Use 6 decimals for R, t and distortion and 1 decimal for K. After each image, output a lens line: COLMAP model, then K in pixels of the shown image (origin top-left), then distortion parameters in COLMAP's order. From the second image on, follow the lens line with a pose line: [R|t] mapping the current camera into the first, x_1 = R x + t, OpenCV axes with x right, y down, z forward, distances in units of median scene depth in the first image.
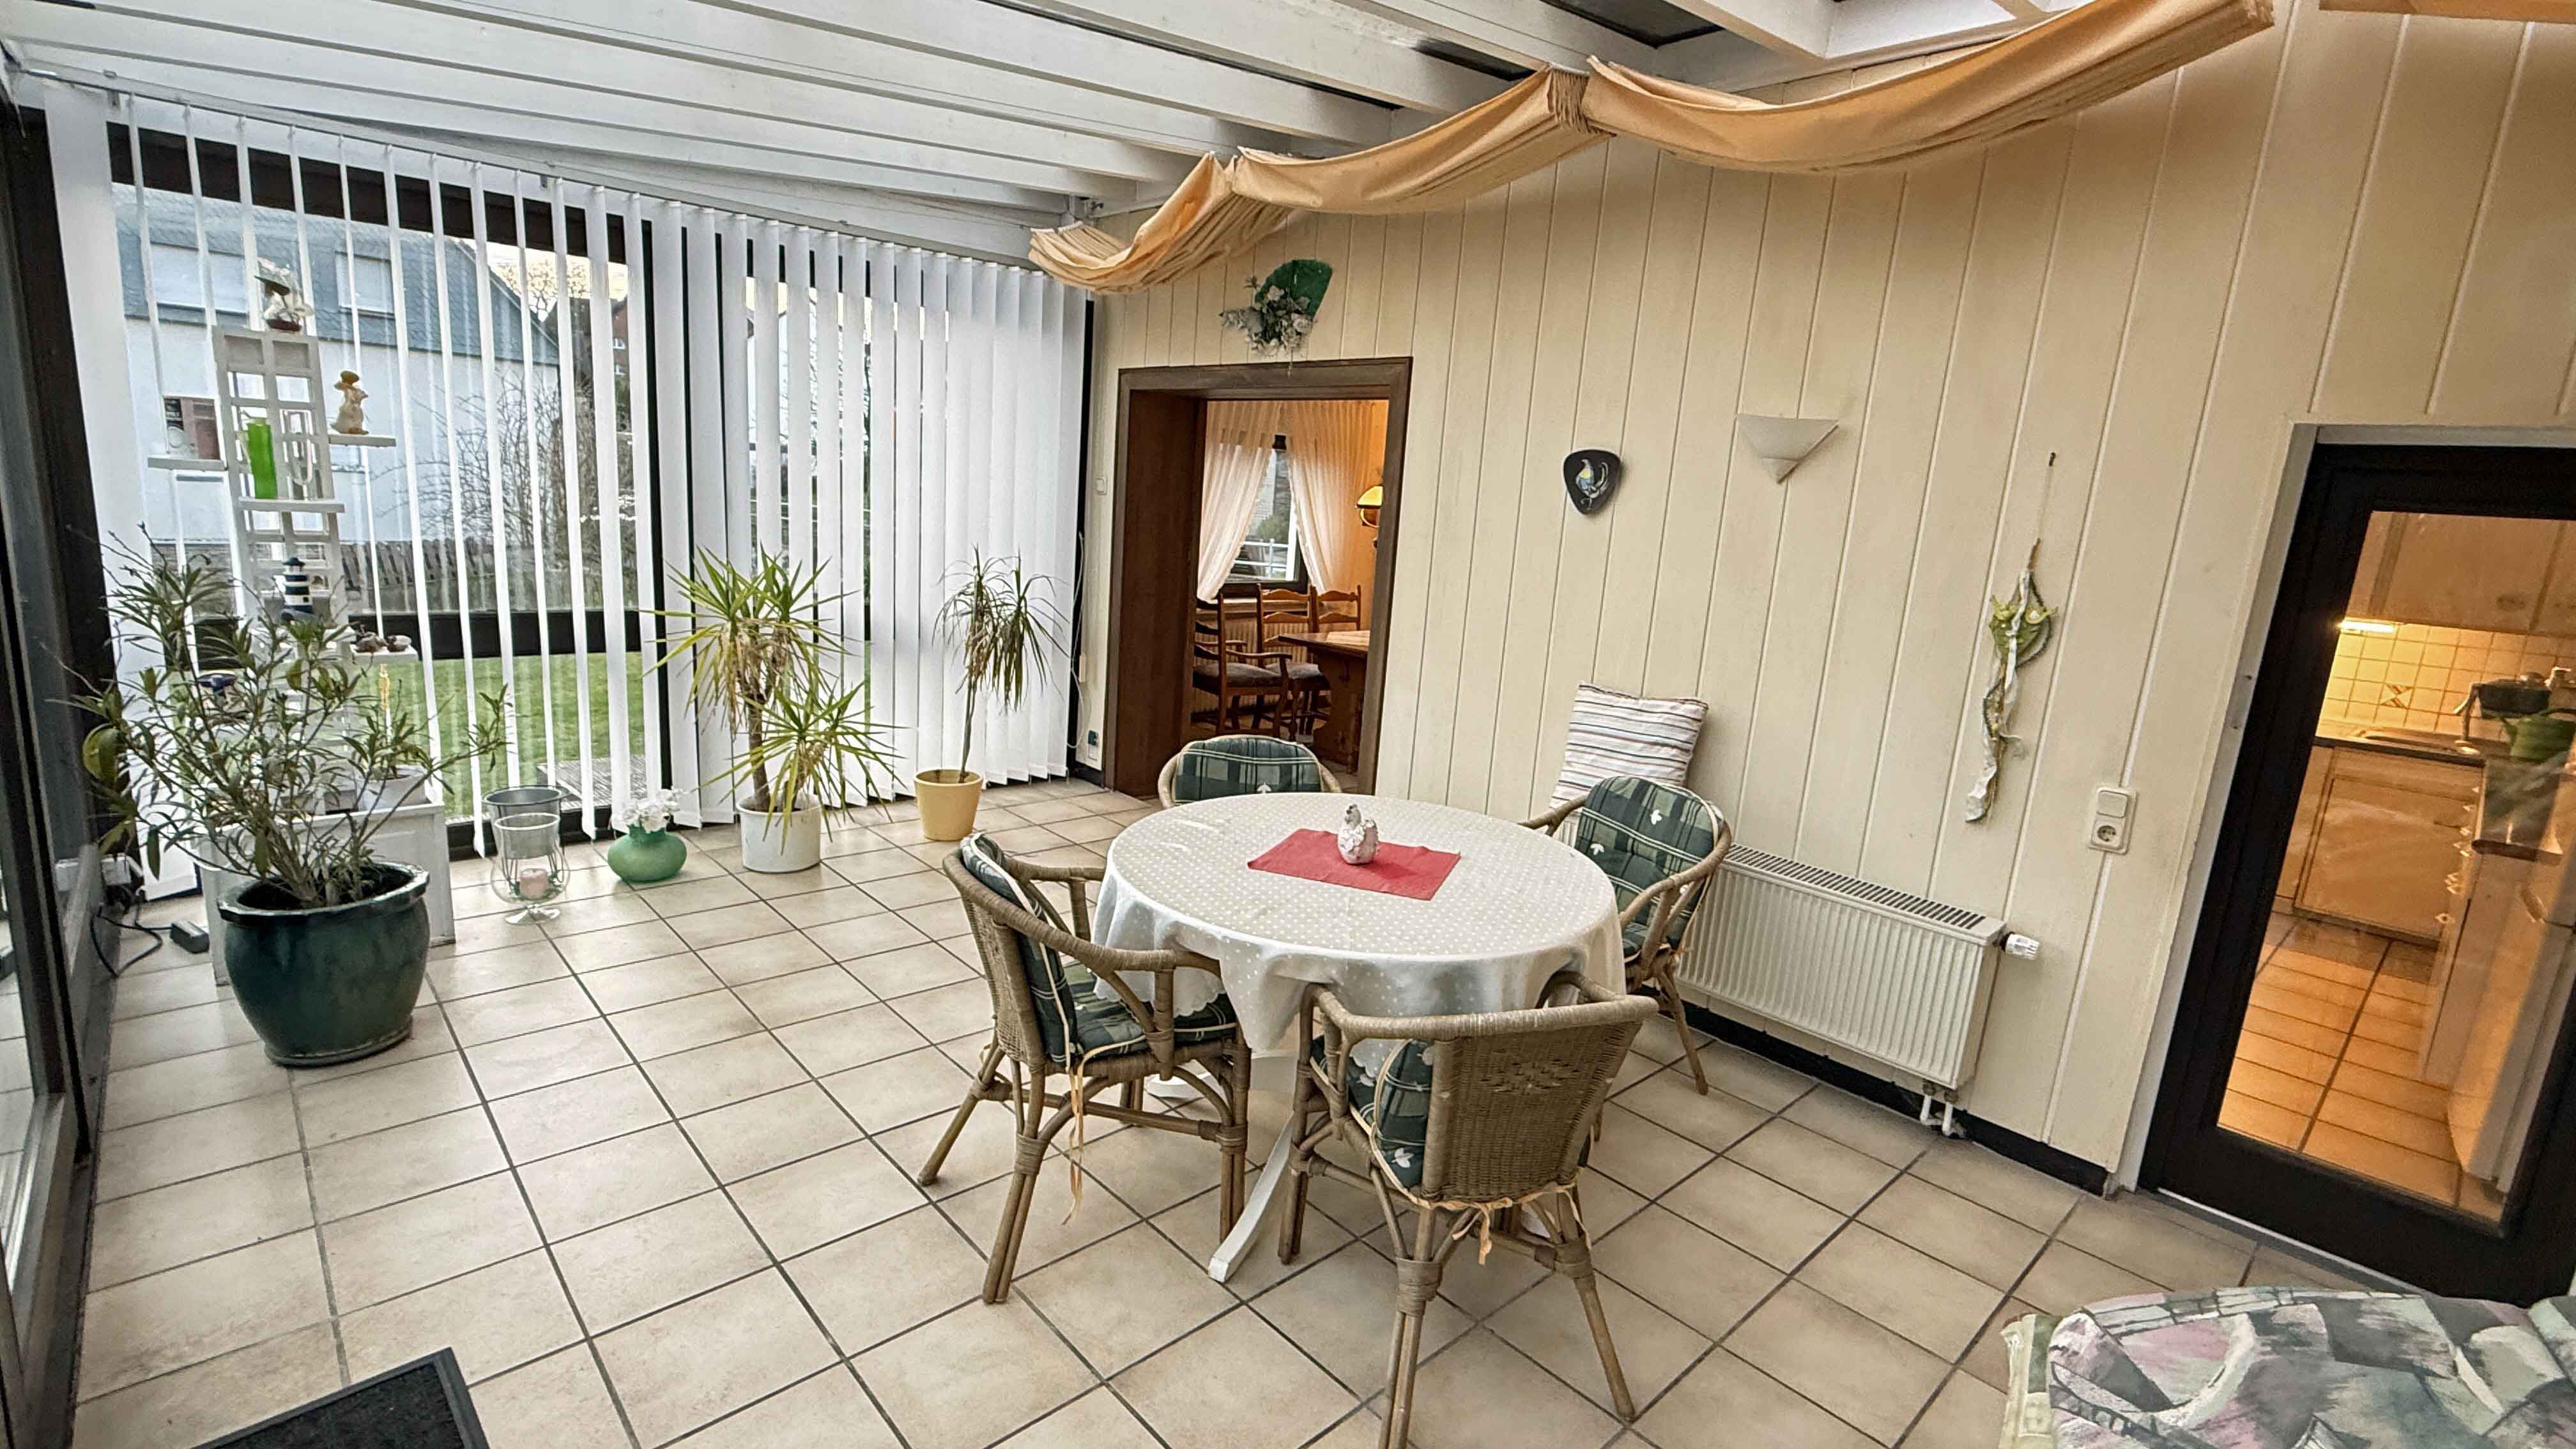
lens RADIAL K [[1156.2, 0, 1288.0], [0, 1156.2, 723.8], [0, 0, 1]] dist [0.002137, 0.000036]
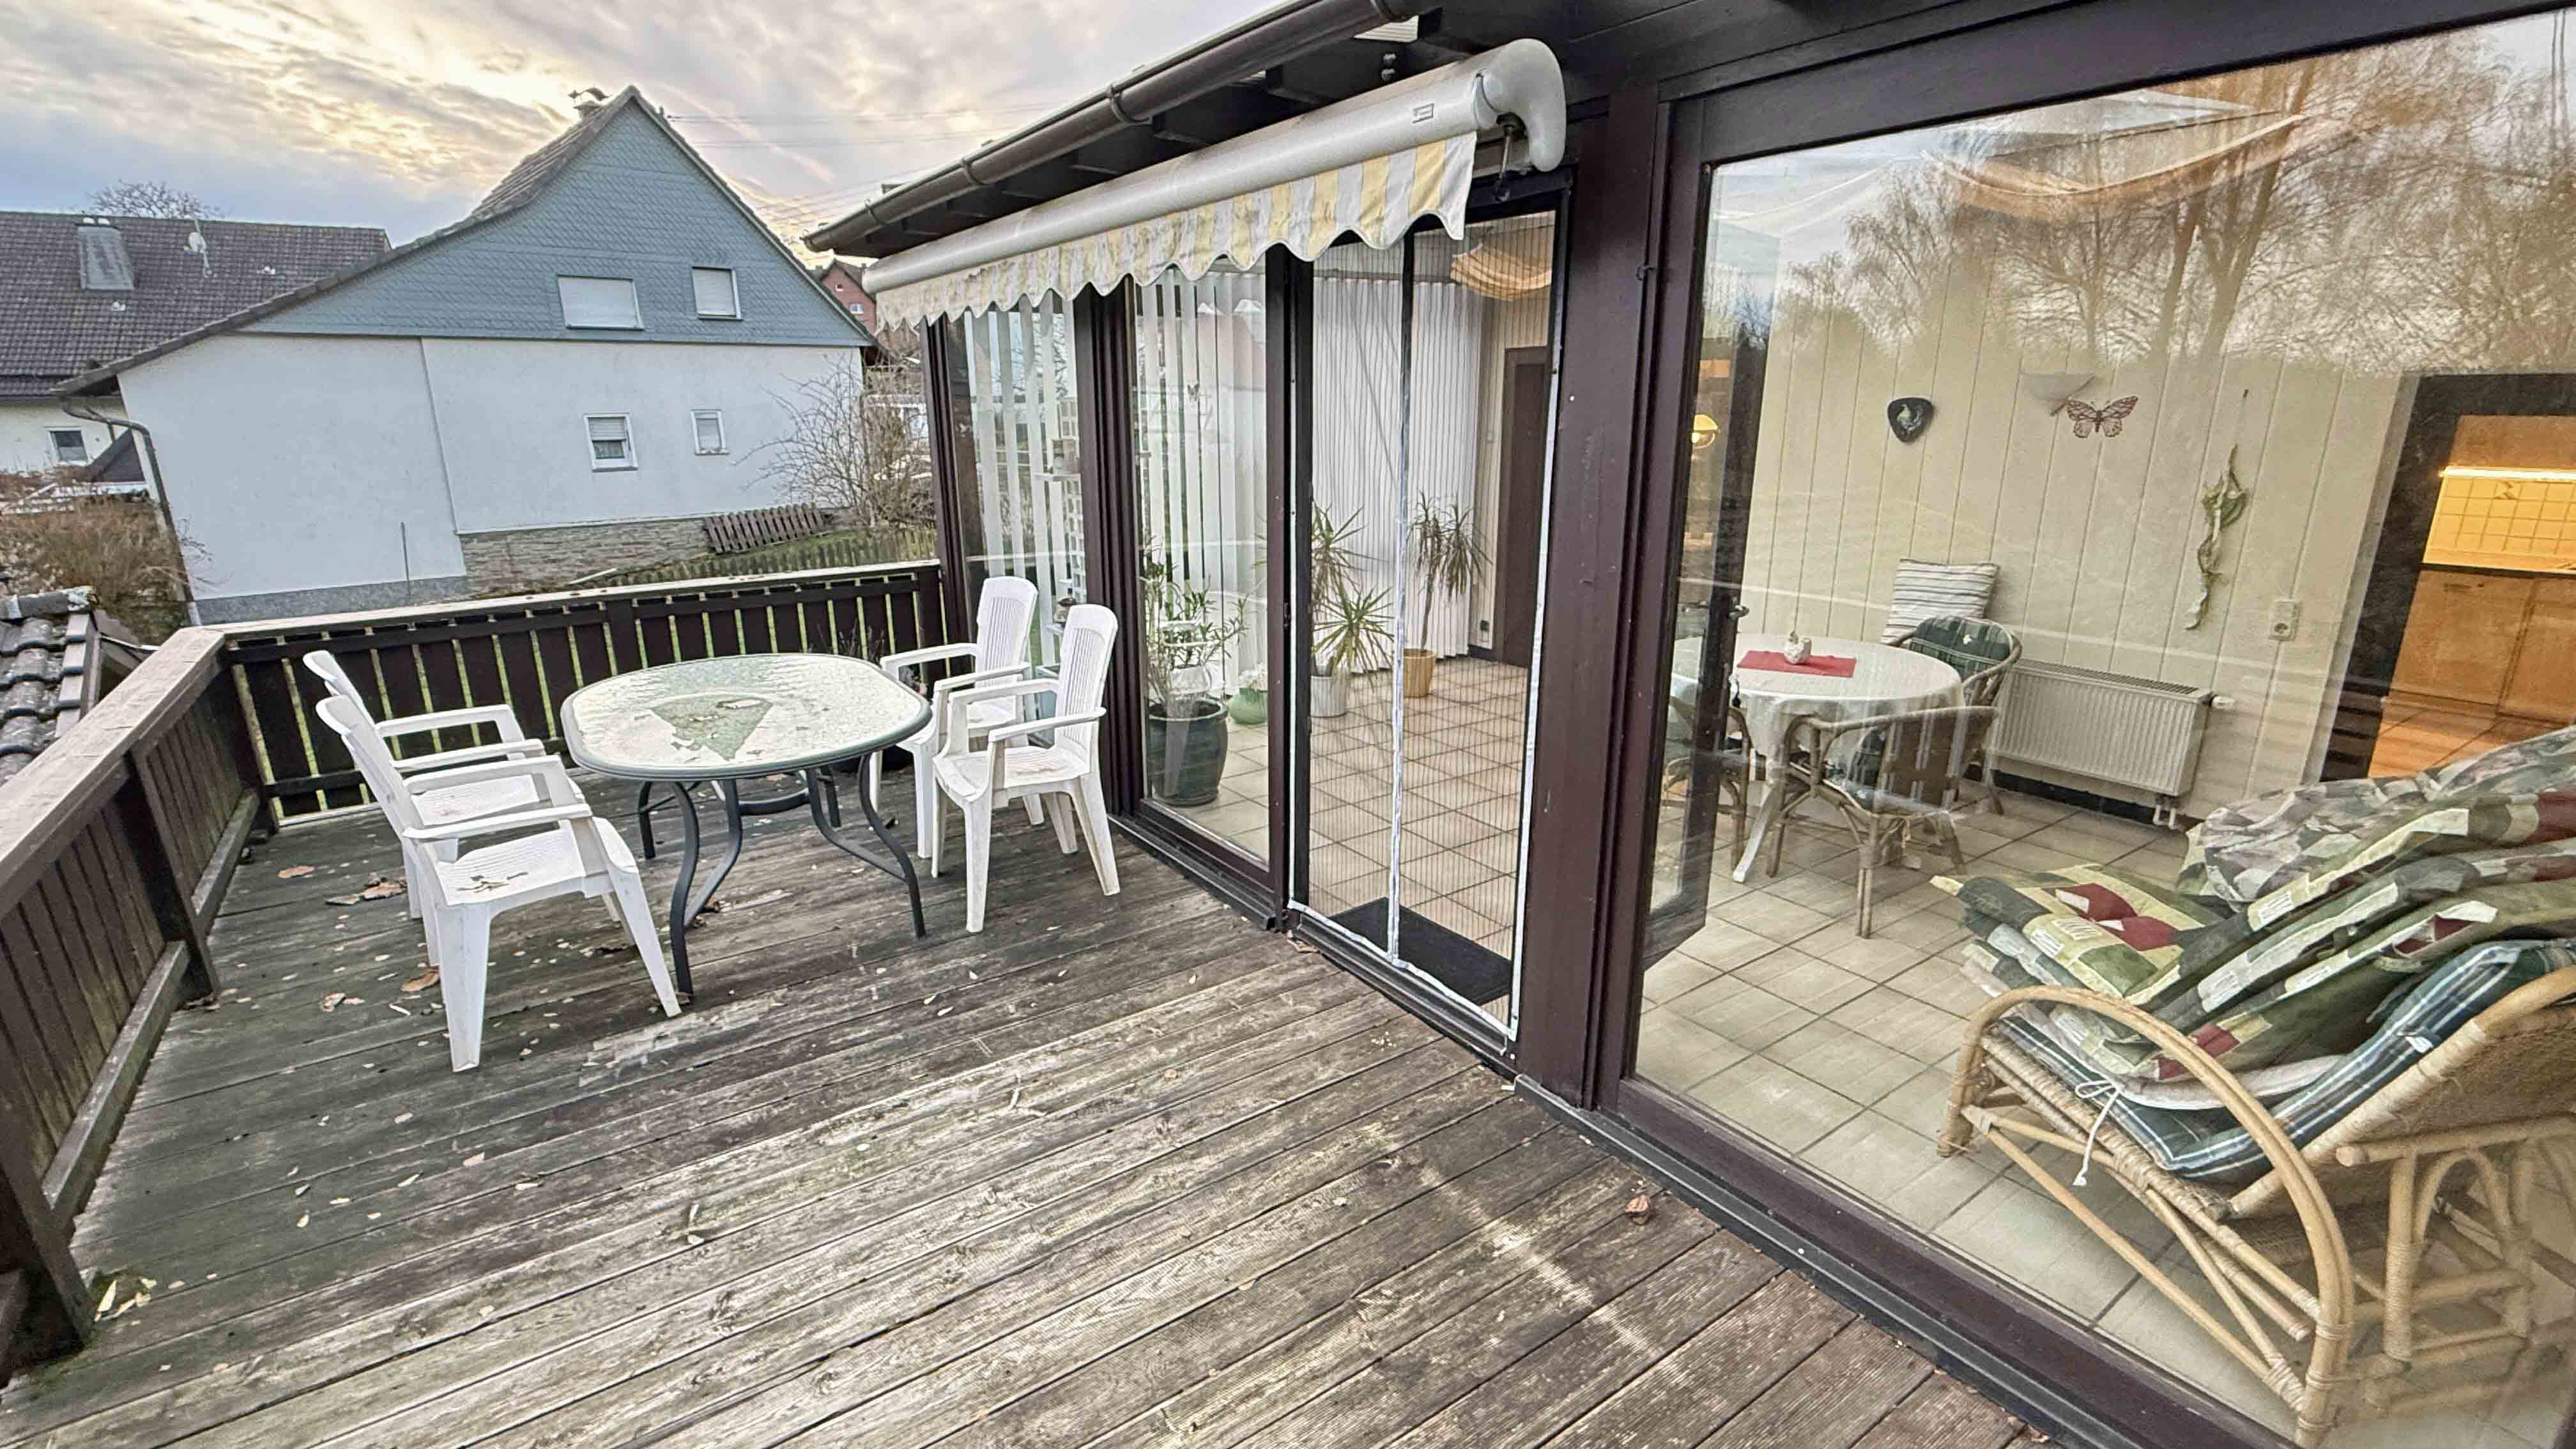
lens RADIAL K [[1156.2, 0, 1284.1], [0, 1156.2, 727.5], [0, 0, 1]] dist [0.002137, 0.000036]
pose [[0.986714, -0.039078, -0.157695, -0.367085], [0.050788, 0.996188, 0.070925, 0.043008], [0.154322, -0.077992, 0.984938, -0.723880]]
